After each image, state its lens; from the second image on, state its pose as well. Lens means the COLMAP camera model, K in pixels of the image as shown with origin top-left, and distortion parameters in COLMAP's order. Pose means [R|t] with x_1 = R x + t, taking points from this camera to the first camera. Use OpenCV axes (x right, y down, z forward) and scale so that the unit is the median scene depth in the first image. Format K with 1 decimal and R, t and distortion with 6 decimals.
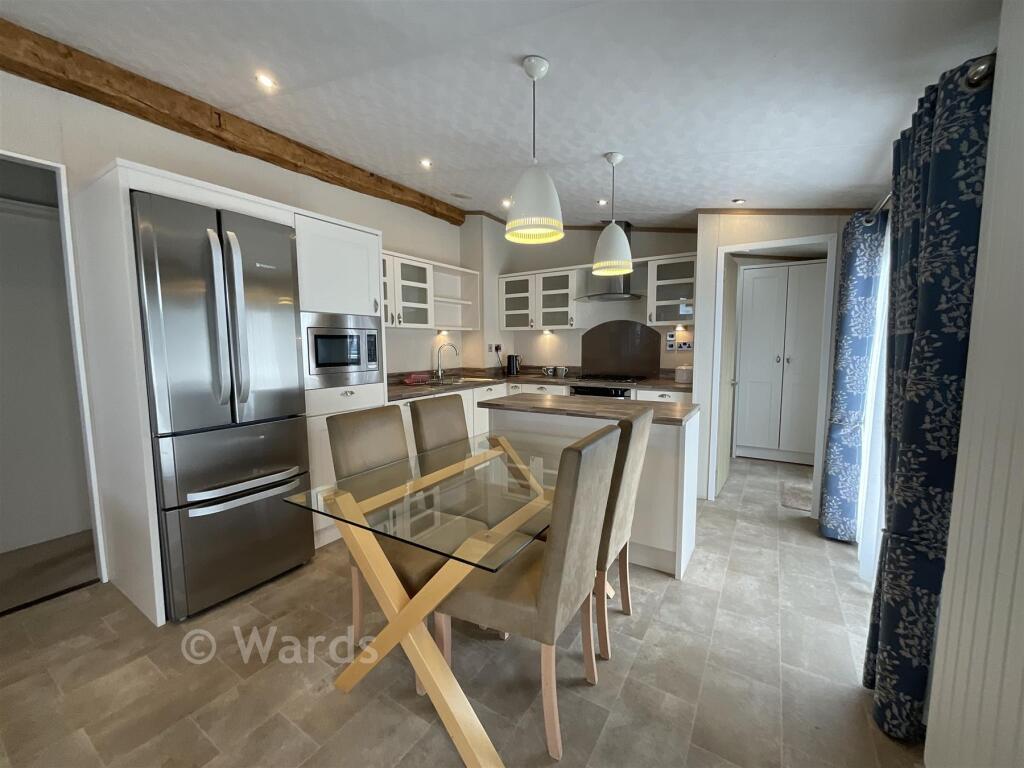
lens RADIAL K [[412.3, 0, 511.6], [0, 412.3, 385.1], [0, 0, 1]] dist [0.001839, 0.000216]
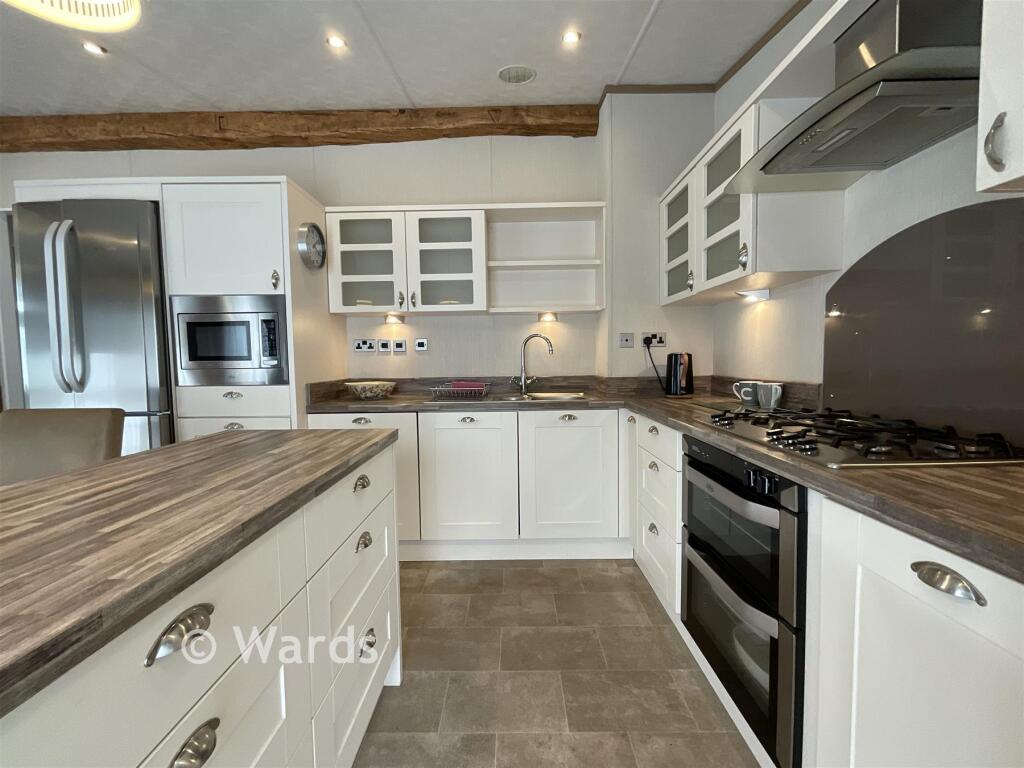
lens RADIAL K [[412.3, 0, 512.4], [0, 412.3, 382.6], [0, 0, 1]] dist [0.001839, 0.000216]
pose [[0.533996, 0.050336, -0.843987, 0.416602], [-0.074317, 0.997157, 0.012451, -0.040633], [0.842214, 0.056073, 0.536219, 0.773209]]
